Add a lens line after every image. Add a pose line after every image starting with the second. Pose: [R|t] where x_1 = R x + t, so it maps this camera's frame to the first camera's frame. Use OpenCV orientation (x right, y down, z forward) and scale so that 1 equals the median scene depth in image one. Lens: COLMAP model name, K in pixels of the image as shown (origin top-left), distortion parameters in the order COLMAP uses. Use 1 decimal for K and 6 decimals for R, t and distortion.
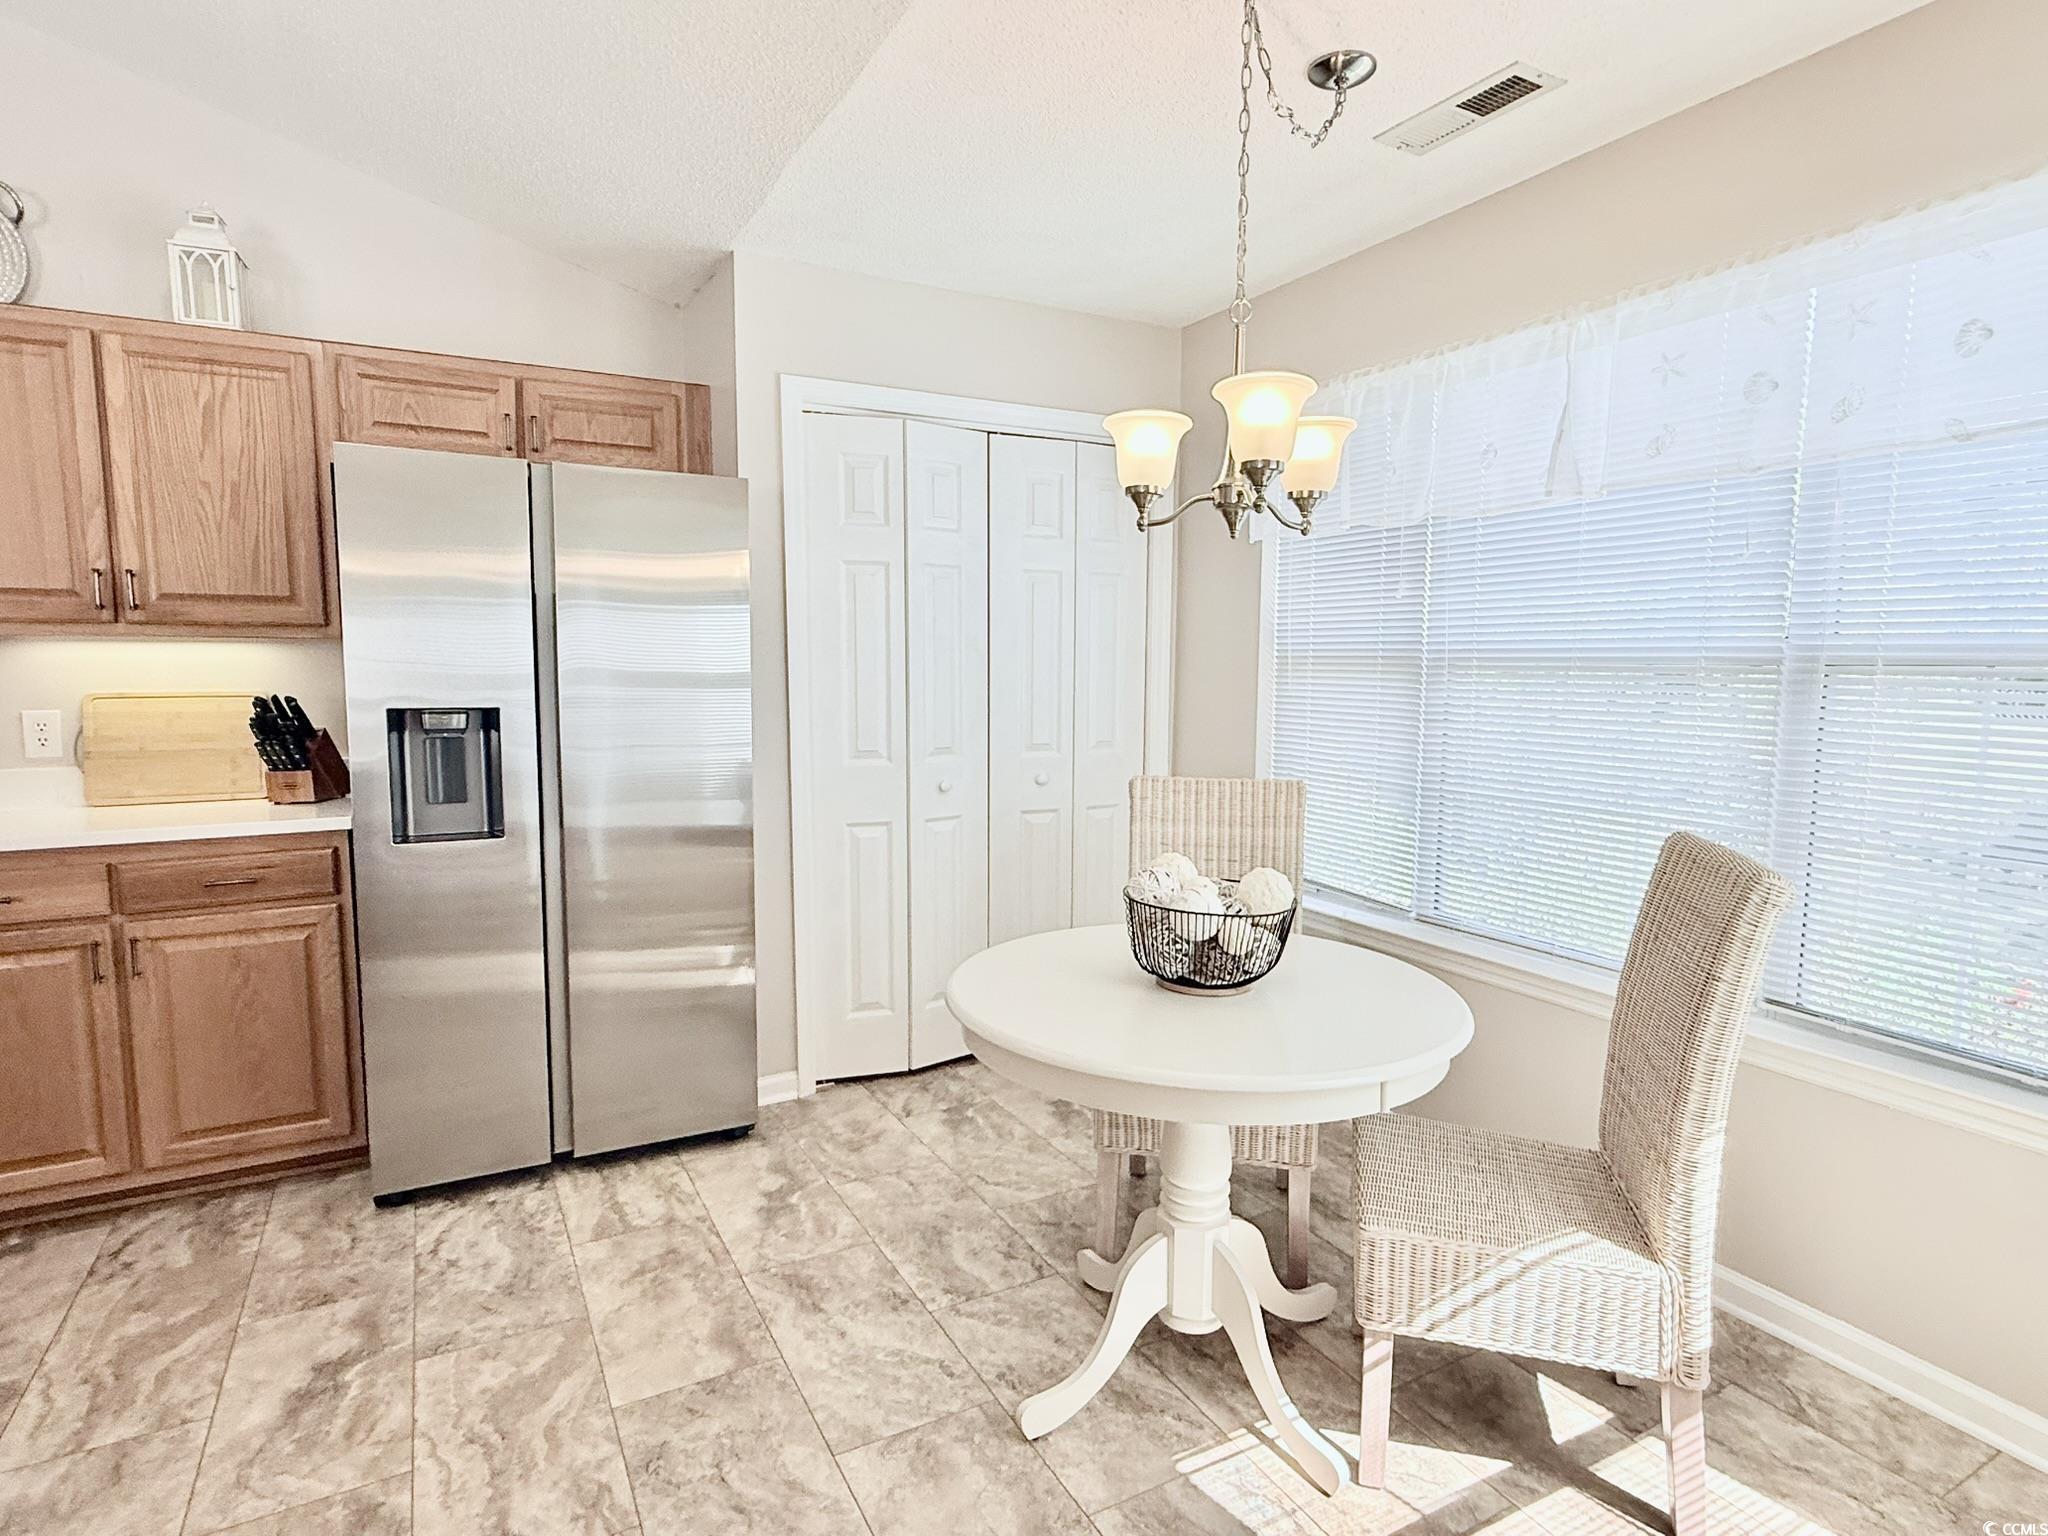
lens RADIAL K [[1088.5, 0, 1021.5], [0, 1088.5, 767.6], [0, 0, 1]] dist [0.000191, 0.000041]
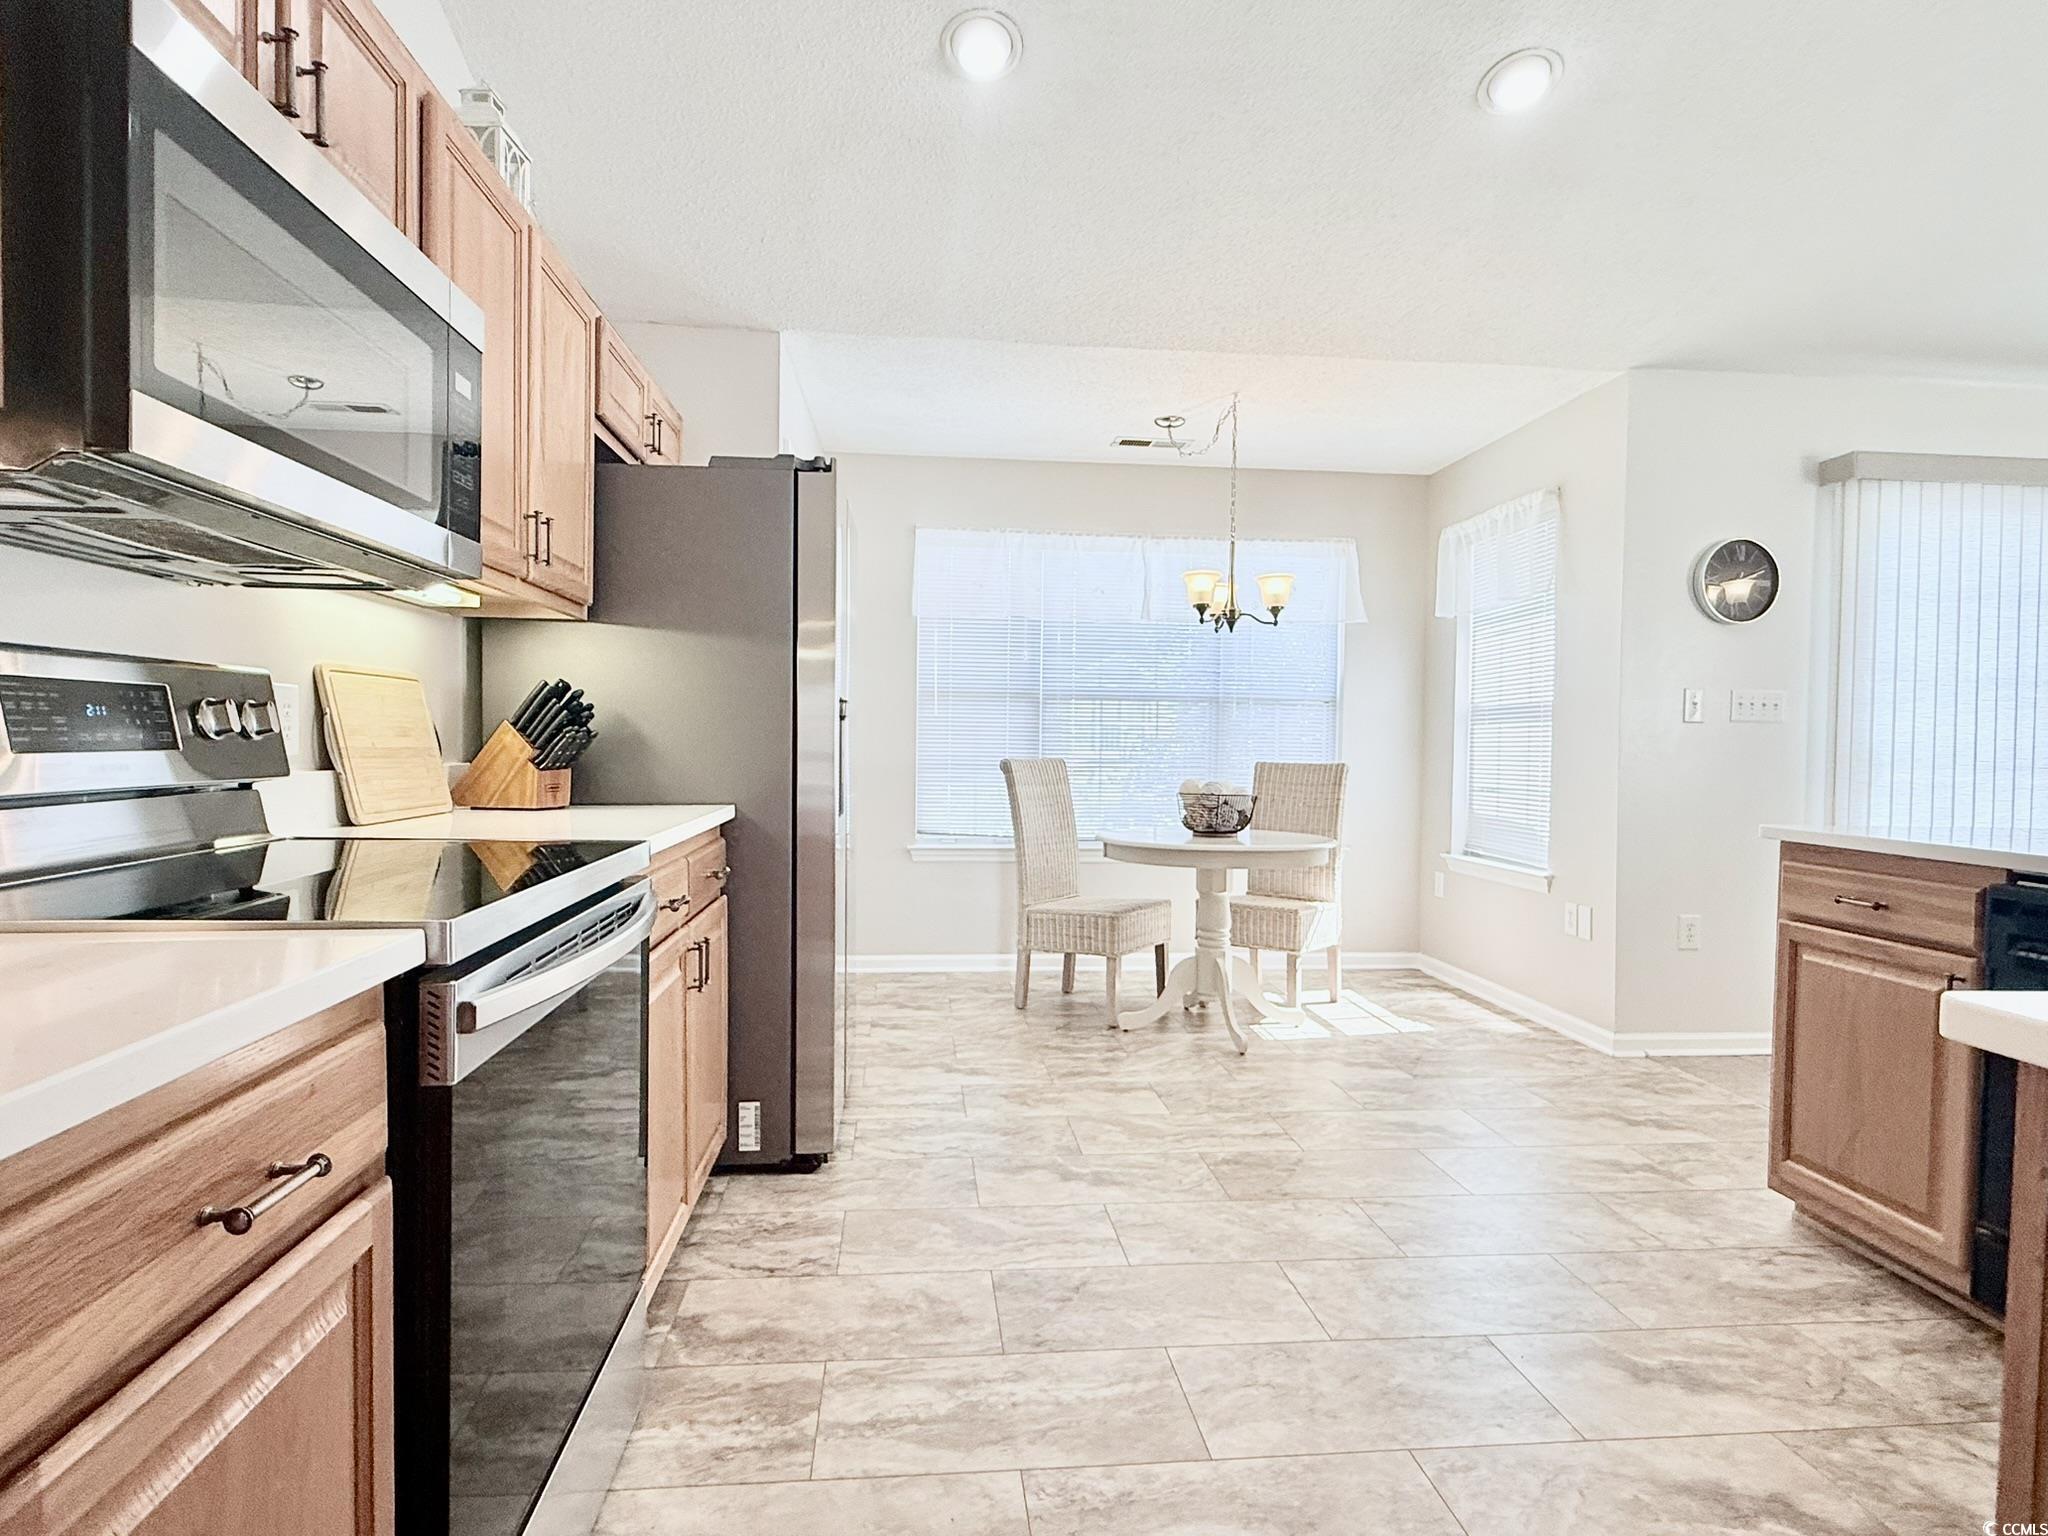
lens RADIAL K [[1088.5, 0, 1021.3], [0, 1088.5, 762.4], [0, 0, 1]] dist [0.000191, 0.000041]
pose [[0.393402, -0.015769, 0.919231, -1.647948], [0.076864, 0.996916, -0.015794, 0.047739], [-0.916148, 0.076869, 0.393401, 0.420139]]
